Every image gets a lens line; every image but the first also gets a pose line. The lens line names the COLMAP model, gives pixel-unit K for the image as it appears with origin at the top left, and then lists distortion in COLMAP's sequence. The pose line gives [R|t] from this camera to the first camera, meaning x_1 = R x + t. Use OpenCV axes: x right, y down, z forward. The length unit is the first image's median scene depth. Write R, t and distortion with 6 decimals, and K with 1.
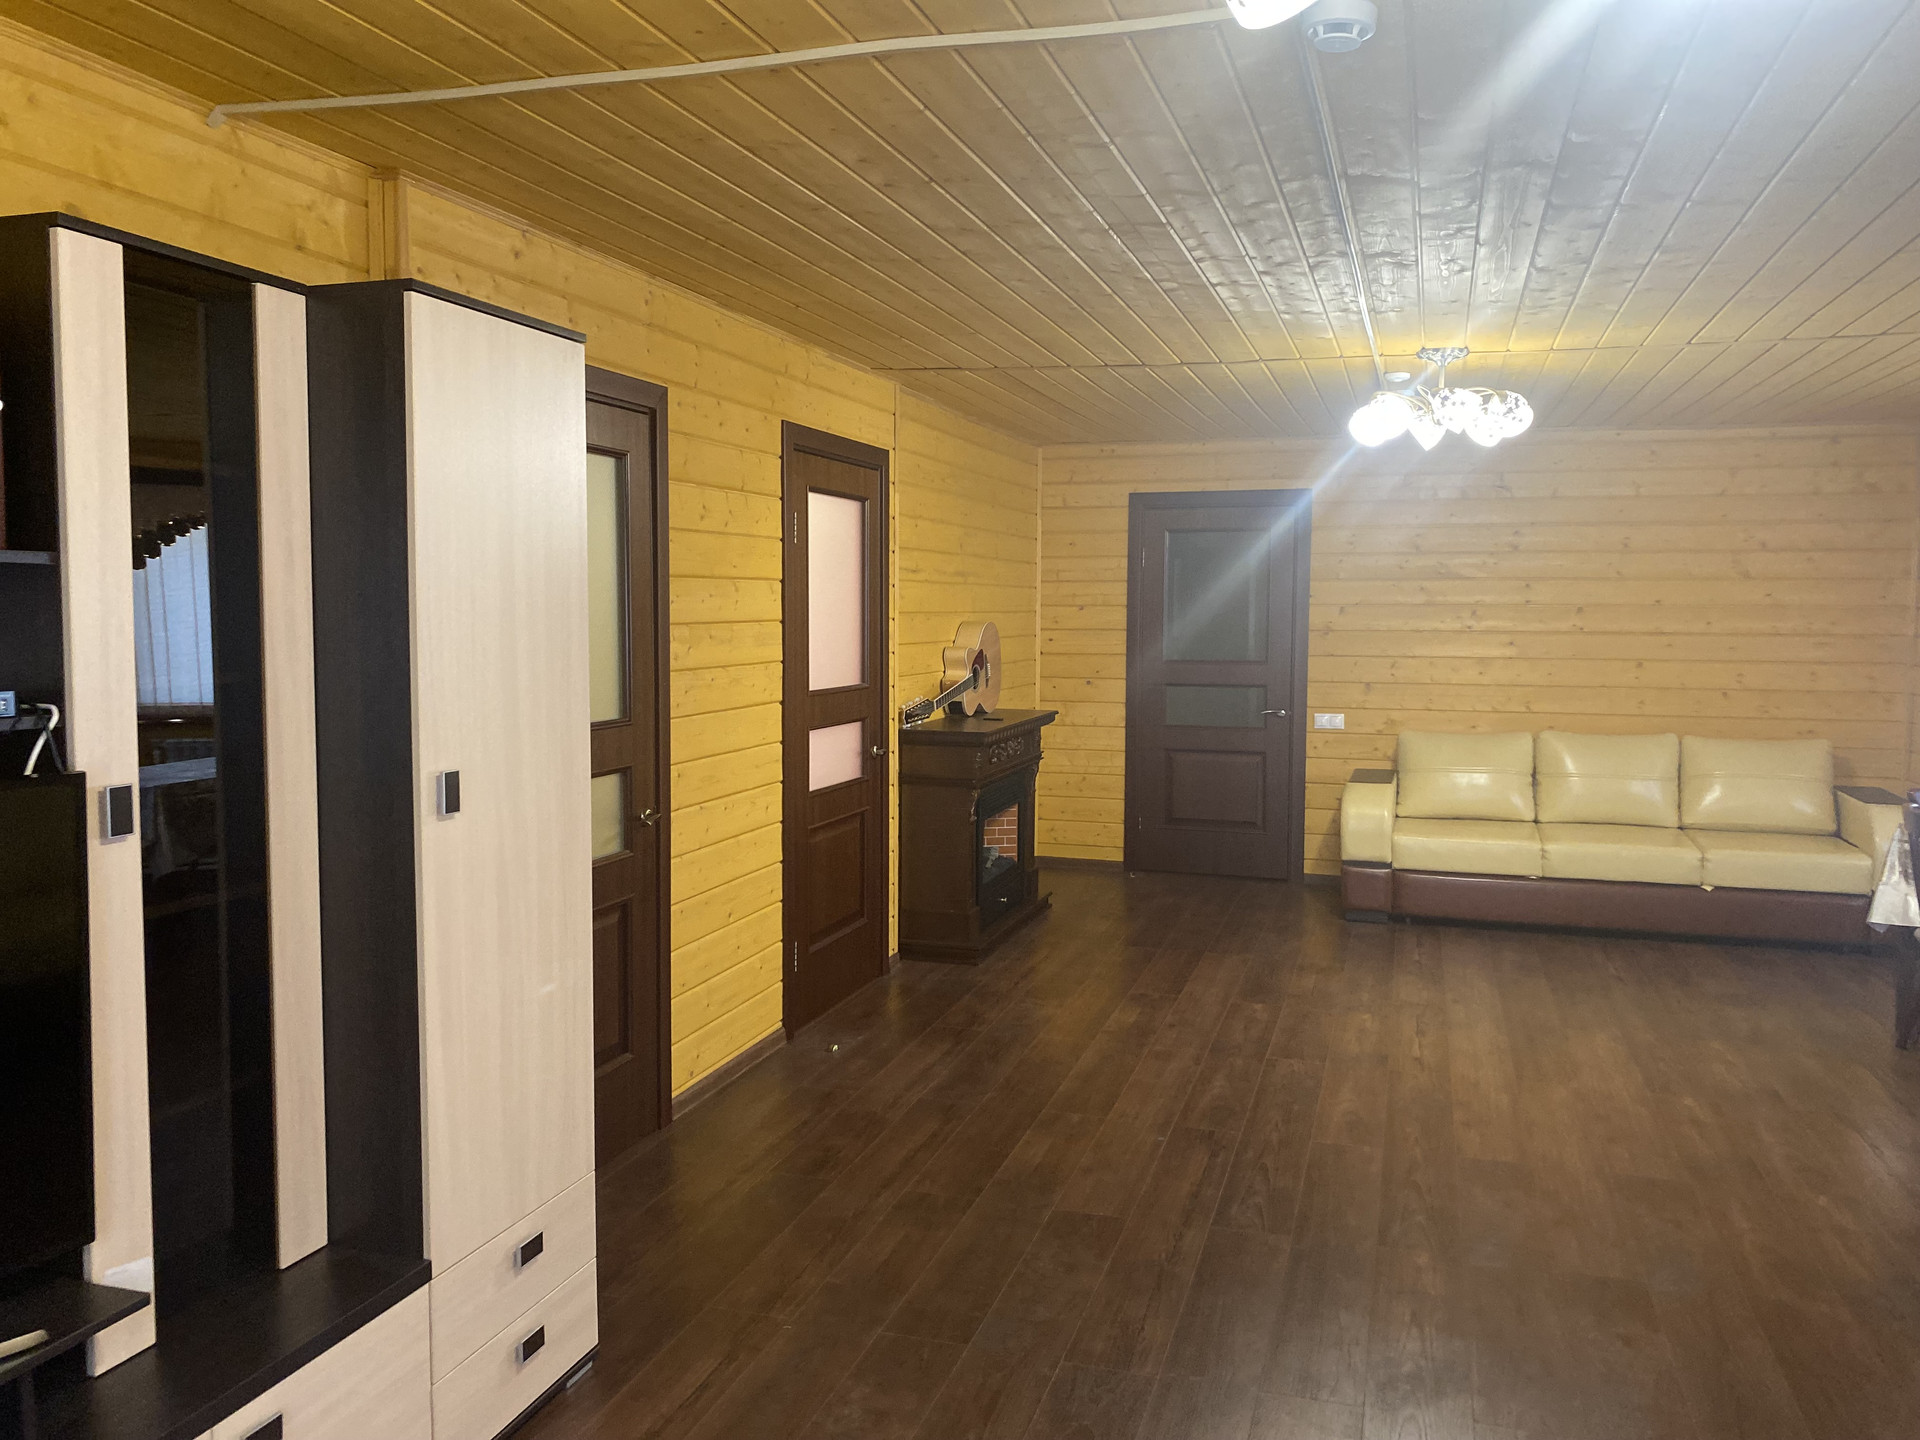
lens RADIAL K [[1467.5, 0, 956.7], [0, 1467.5, 696.2], [0, 0, 1]] dist [0.000202, -0.058565]
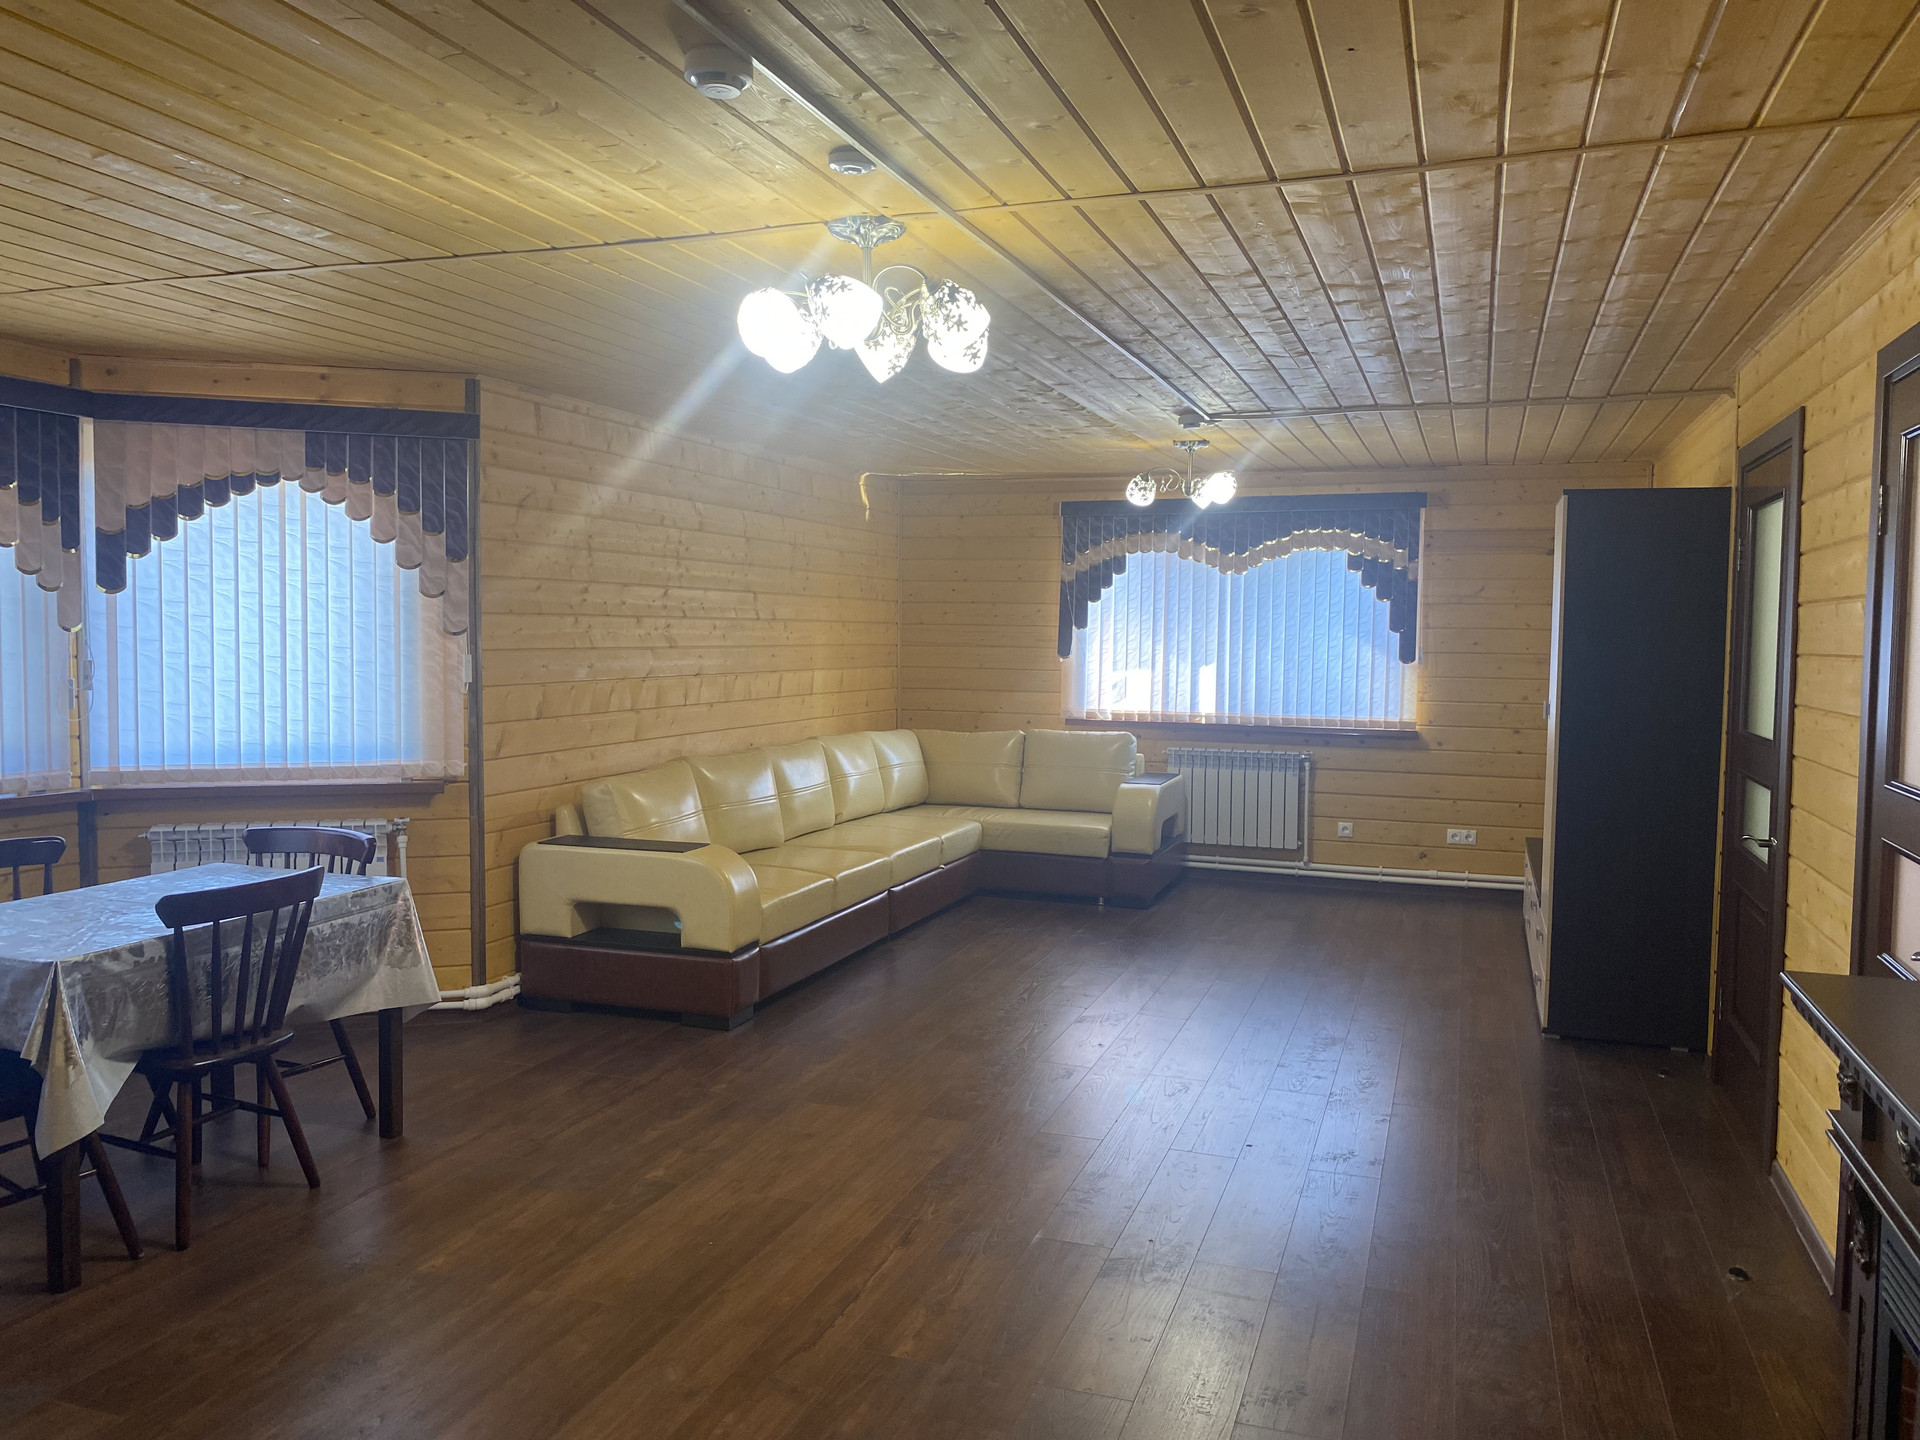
lens RADIAL K [[1470.4, 0, 961.8], [0, 1470.4, 715.5], [0, 0, 1]] dist [0.000920, -0.001064]
pose [[-0.999572, -0.020303, 0.021064, 0.294351], [-0.017560, 0.992243, 0.123067, -0.108414], [-0.023400, 0.122645, -0.992175, 1.797171]]
